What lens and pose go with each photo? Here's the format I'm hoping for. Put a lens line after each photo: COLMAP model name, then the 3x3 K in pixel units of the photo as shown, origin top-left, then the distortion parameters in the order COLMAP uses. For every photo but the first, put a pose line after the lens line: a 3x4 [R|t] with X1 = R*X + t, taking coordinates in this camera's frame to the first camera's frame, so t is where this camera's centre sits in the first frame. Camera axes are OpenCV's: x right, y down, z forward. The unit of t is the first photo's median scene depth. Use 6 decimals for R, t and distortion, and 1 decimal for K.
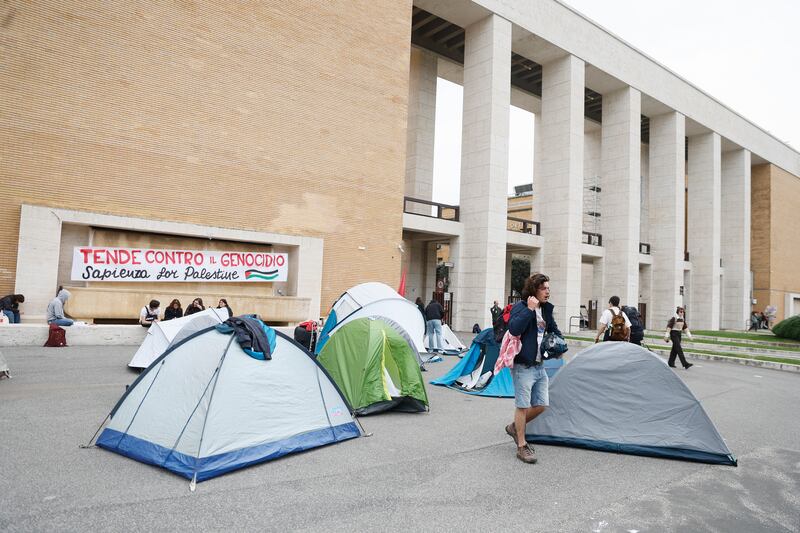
lens RADIAL K [[536.9, 0, 400.0], [0, 536.9, 266.5], [0, 0, 1]] dist [-0.116472, 0.100079]
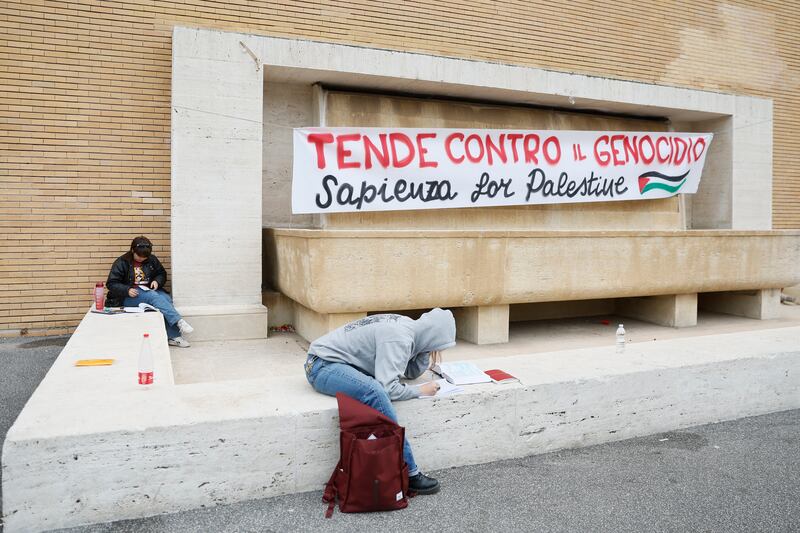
lens RADIAL K [[611.3, 0, 397.8], [0, 611.3, 227.7], [0, 0, 1]] dist [-0.079708, 0.004446]
pose [[0.965173, -0.039571, -0.258601, -0.346396], [0.054546, 0.997209, 0.050987, 0.014790], [0.255861, -0.063317, 0.964638, 0.454418]]
